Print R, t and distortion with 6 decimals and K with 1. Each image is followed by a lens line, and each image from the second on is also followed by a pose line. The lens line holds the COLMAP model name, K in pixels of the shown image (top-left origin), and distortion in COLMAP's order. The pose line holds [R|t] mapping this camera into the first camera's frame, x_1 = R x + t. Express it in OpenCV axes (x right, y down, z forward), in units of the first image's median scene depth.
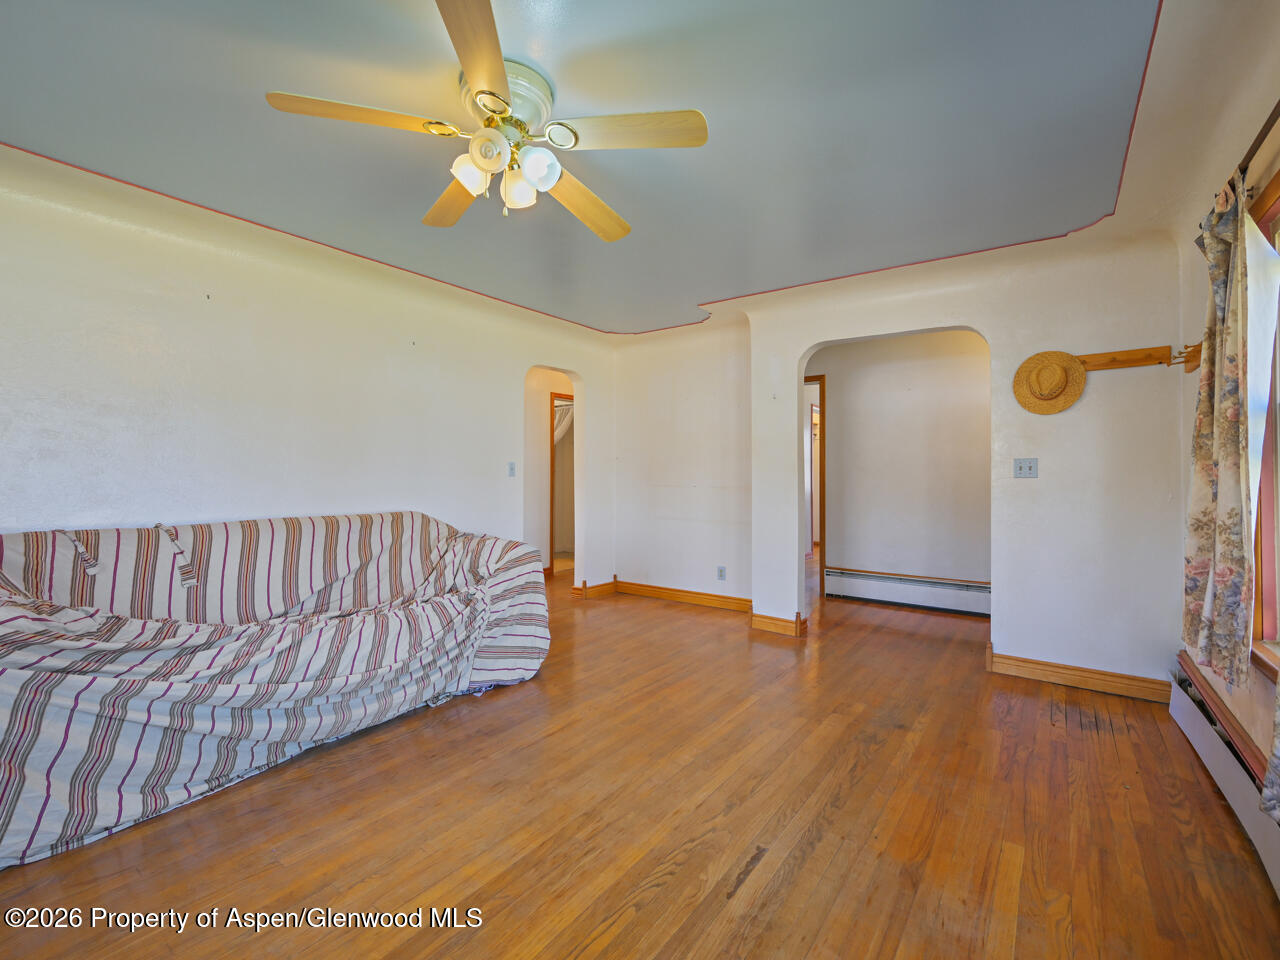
lens RADIAL K [[565.2, 0, 635.1], [0, 565.2, 471.4], [0, 0, 1]] dist [0.001116, 0.000109]
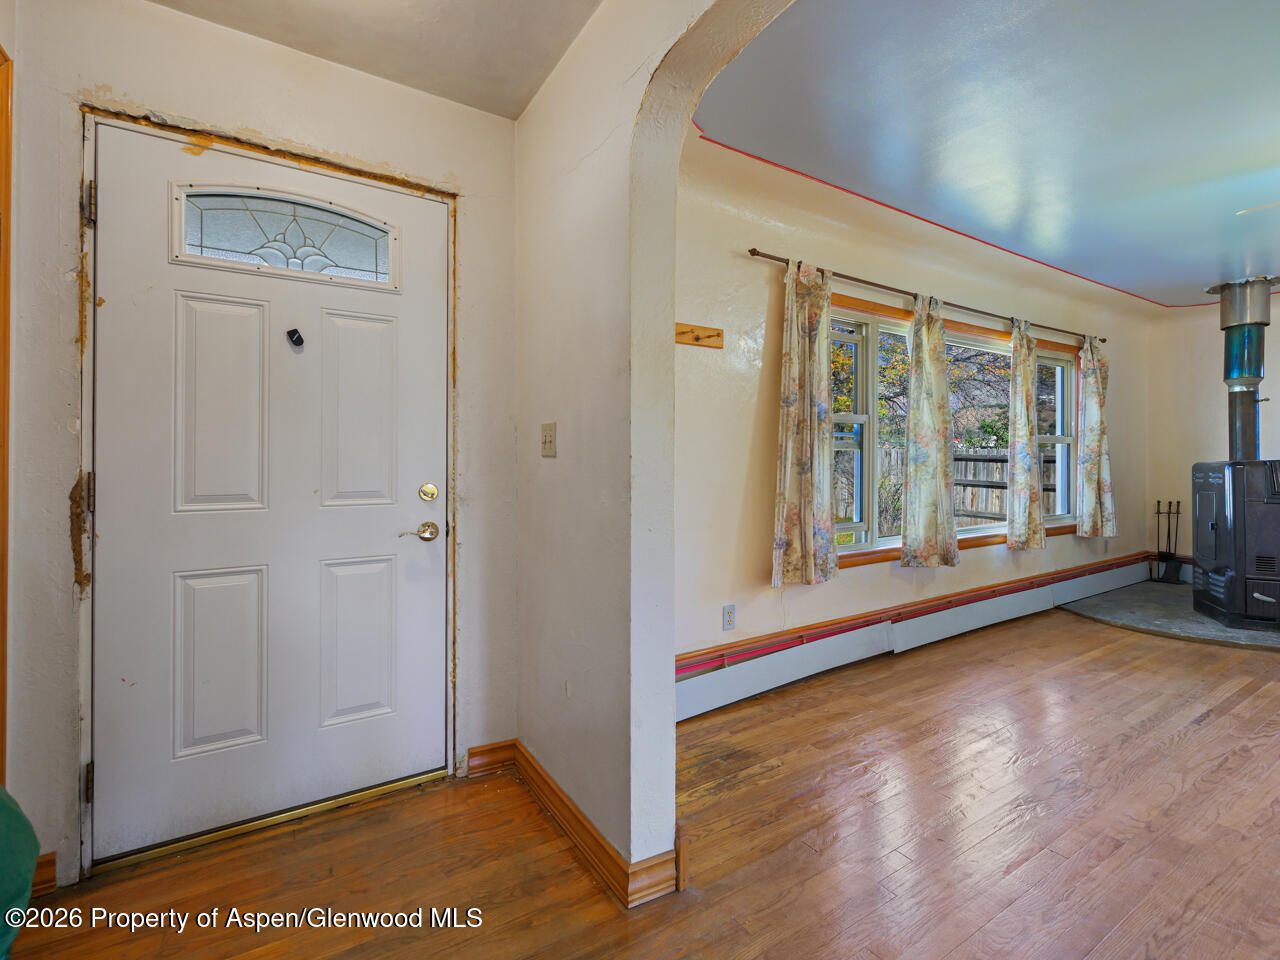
lens RADIAL K [[583.0, 0, 643.4], [0, 583.0, 455.4], [0, 0, 1]] dist [-0.000383, 0.000070]
pose [[-0.929186, 0.004044, 0.369590, 0.831841], [-0.001344, 0.999897, -0.014322, 0.034780], [-0.369610, -0.013804, -0.929085, 2.484585]]
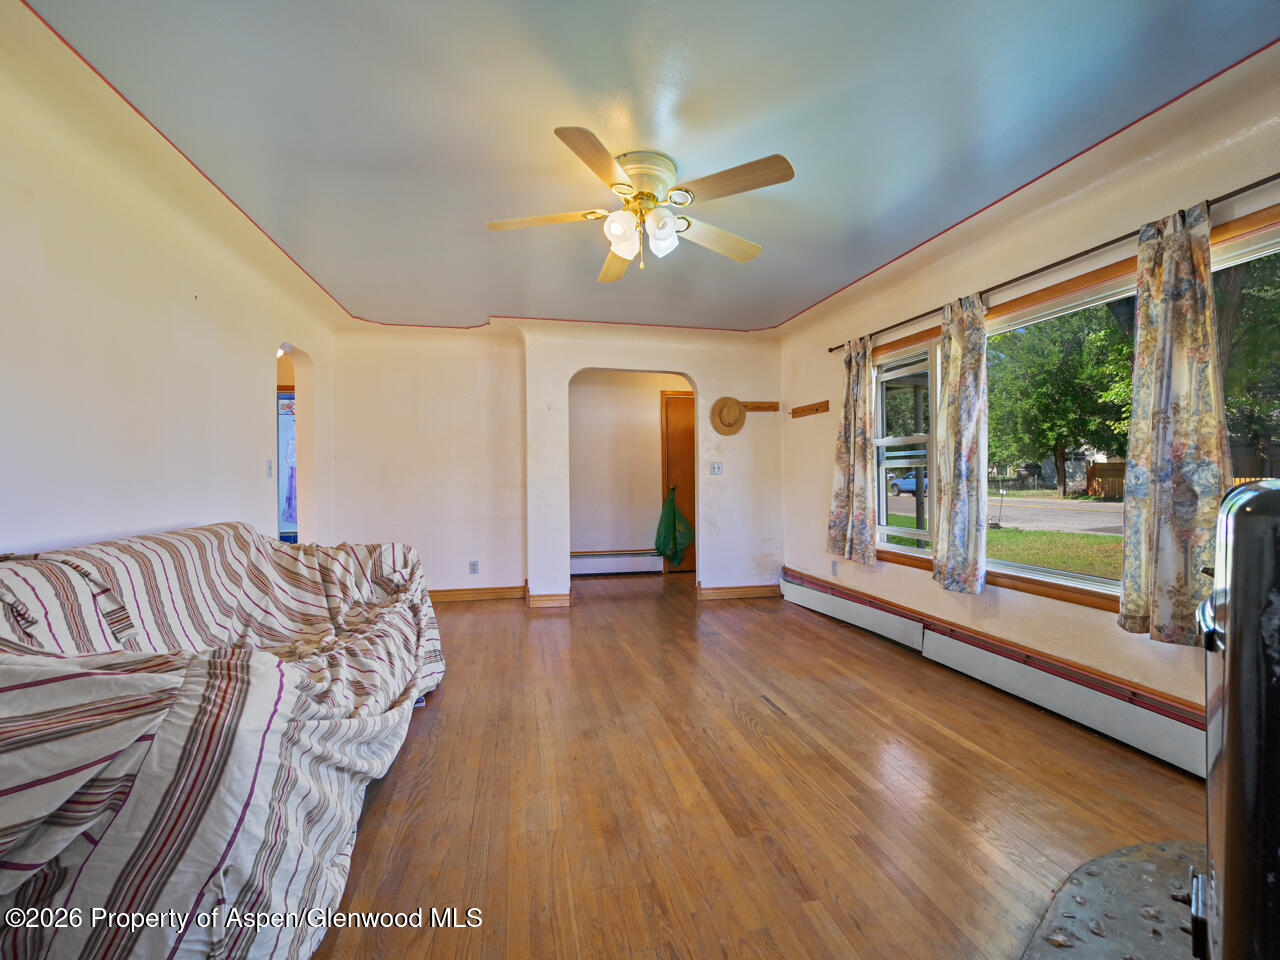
lens RADIAL K [[577.4, 0, 640.0], [0, 577.4, 480.0], [0, 0, 1]] dist [-0.000093, 0.000010]
pose [[0.665040, -0.010222, 0.746738, -1.120534], [0.004013, 0.999941, 0.010114, 0.015206], [-0.746797, -0.003729, 0.665041, 0.128567]]
